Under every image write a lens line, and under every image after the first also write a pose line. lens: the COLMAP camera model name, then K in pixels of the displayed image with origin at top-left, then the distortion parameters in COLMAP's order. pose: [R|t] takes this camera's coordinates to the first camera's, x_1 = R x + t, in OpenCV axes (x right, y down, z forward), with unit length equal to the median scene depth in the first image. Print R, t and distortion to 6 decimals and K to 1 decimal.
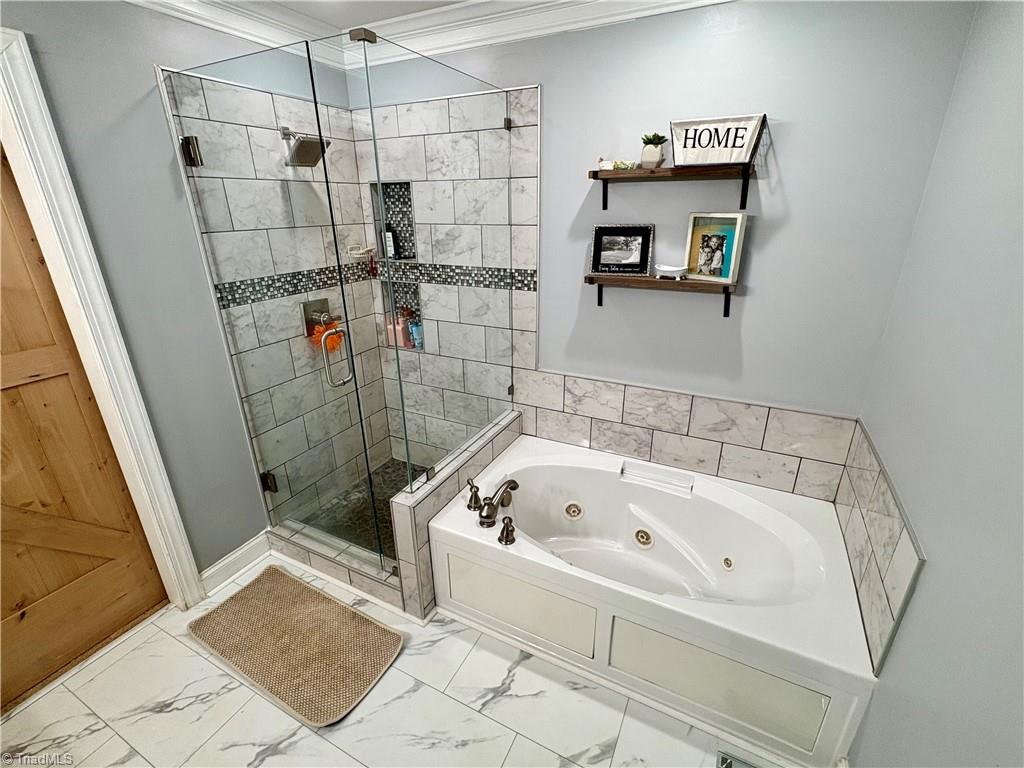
lens RADIAL K [[461.2, 0, 511.9], [0, 461.2, 381.2], [0, 0, 1]] dist [-0.002326, -0.000072]
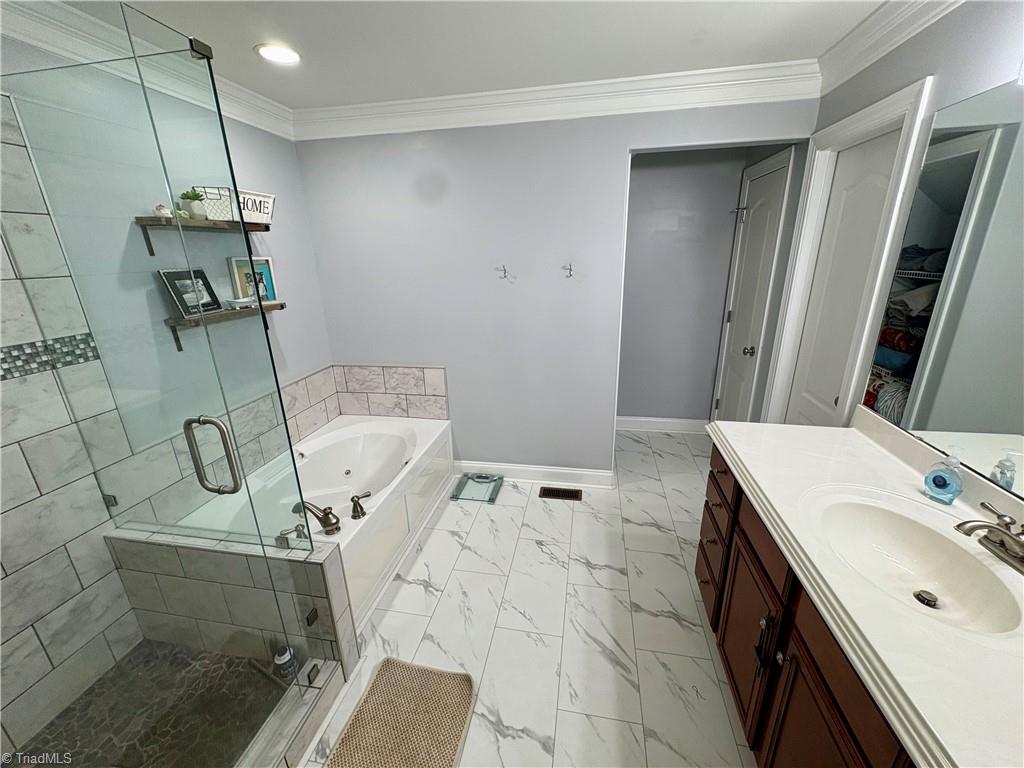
lens RADIAL K [[415.4, 0, 508.9], [0, 415.4, 386.1], [0, 0, 1]] dist [-0.002140, -0.000025]
pose [[-0.277029, -0.277360, 0.919960, -0.898645], [0.369688, 0.852965, 0.368486, -0.177444], [-0.886897, 0.442180, -0.133760, 0.560210]]
